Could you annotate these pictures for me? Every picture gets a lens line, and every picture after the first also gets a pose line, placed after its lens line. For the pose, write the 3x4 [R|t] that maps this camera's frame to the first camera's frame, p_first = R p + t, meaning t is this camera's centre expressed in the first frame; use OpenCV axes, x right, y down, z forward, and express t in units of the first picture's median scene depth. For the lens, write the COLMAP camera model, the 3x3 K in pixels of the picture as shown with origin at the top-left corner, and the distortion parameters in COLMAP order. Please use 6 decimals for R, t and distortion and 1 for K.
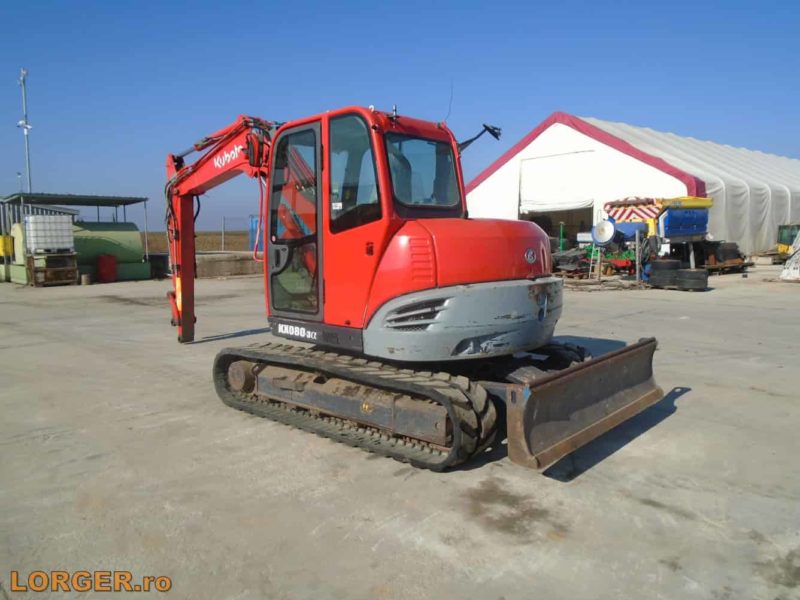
lens RADIAL K [[621.9, 0, 399.5], [0, 621.9, 299.0], [0, 0, 1]] dist [-0.010547, 0.007913]
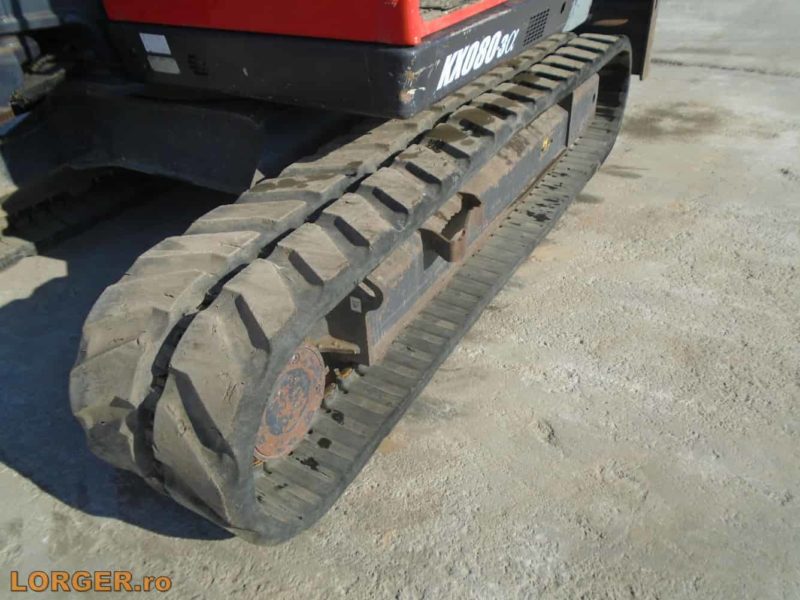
lens RADIAL K [[621.9, 0, 399.9], [0, 621.9, 303.7], [0, 0, 1]] dist [-0.010547, 0.007913]
pose [[-0.189680, -0.545402, 0.816430, -0.531836], [0.144170, 0.807041, 0.572625, -0.036225], [-0.971204, 0.226320, -0.074449, 1.181389]]
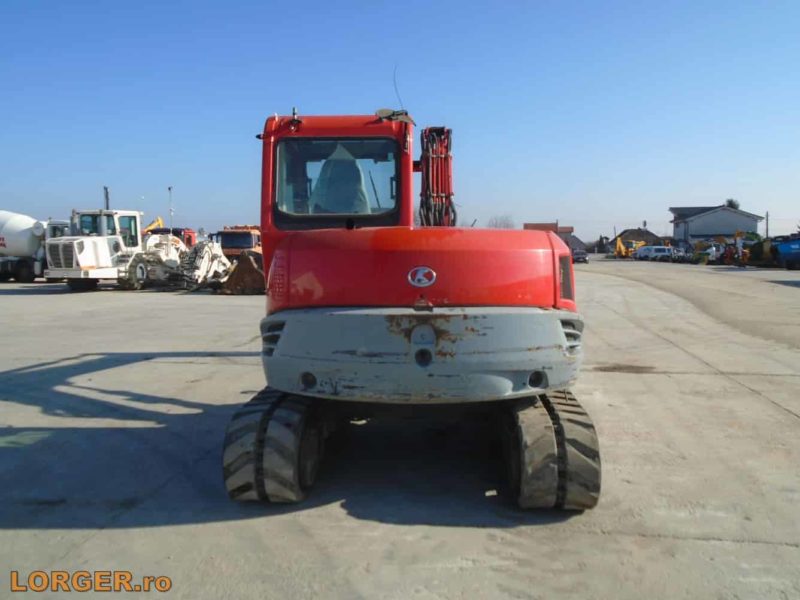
lens RADIAL K [[621.9, 0, 400.8], [0, 621.9, 298.5], [0, 0, 1]] dist [-0.010547, 0.007913]
pose [[-0.609309, -0.056336, 0.790929, -0.804287], [0.090656, 0.985983, 0.140068, -0.187815], [-0.787733, 0.157047, -0.595662, 1.838667]]
